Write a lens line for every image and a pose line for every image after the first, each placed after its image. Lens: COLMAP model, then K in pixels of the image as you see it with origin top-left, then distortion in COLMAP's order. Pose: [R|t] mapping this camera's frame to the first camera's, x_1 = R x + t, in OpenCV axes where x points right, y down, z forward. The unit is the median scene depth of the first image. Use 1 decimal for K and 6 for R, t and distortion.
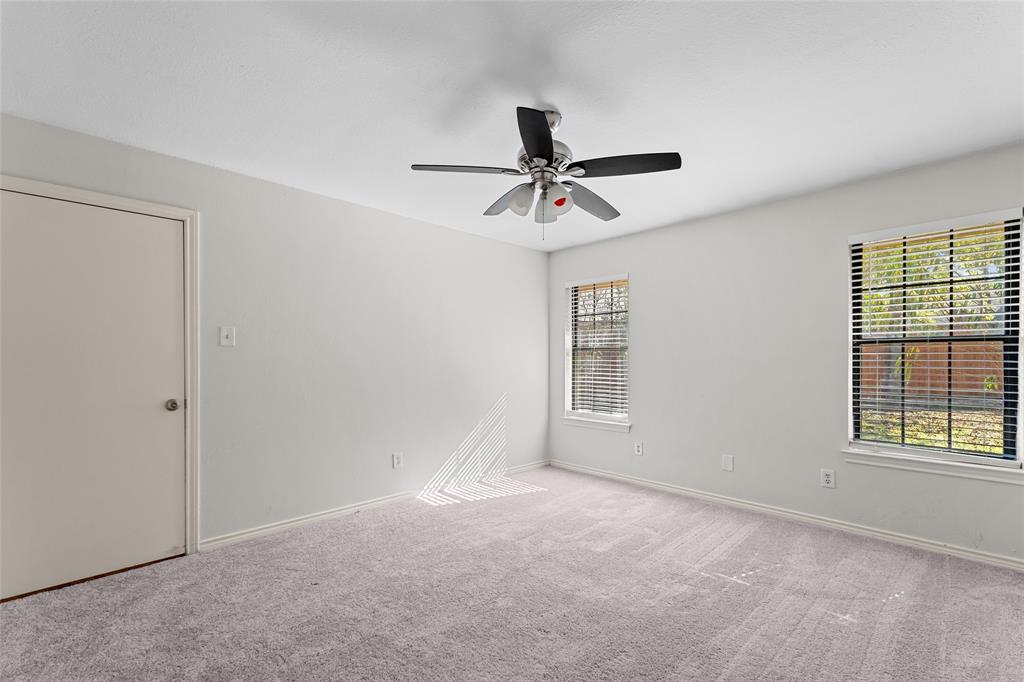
lens RADIAL K [[431.0, 0, 514.1], [0, 431.0, 360.2], [0, 0, 1]] dist [-0.000044, -0.000014]
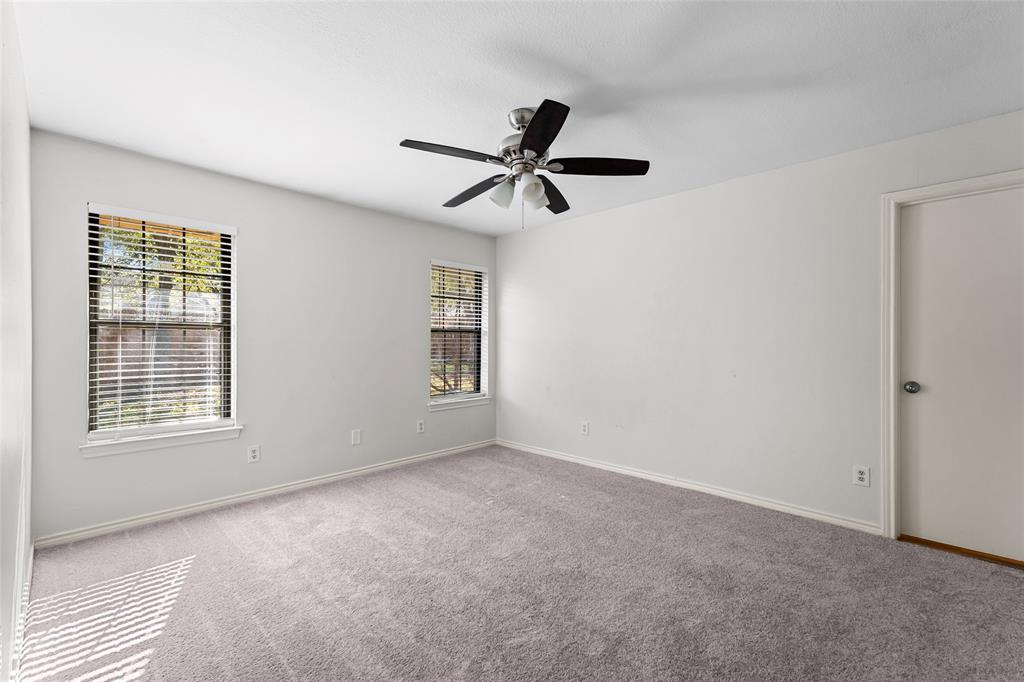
lens RADIAL K [[442.3, 0, 504.9], [0, 442.3, 344.8], [0, 0, 1]] dist [0.004298, 0.000294]
pose [[-0.014687, -0.003582, 0.999886, -0.605808], [-0.001050, 0.999993, 0.003567, 0.001329], [-0.999892, -0.000998, -0.014690, 0.630829]]
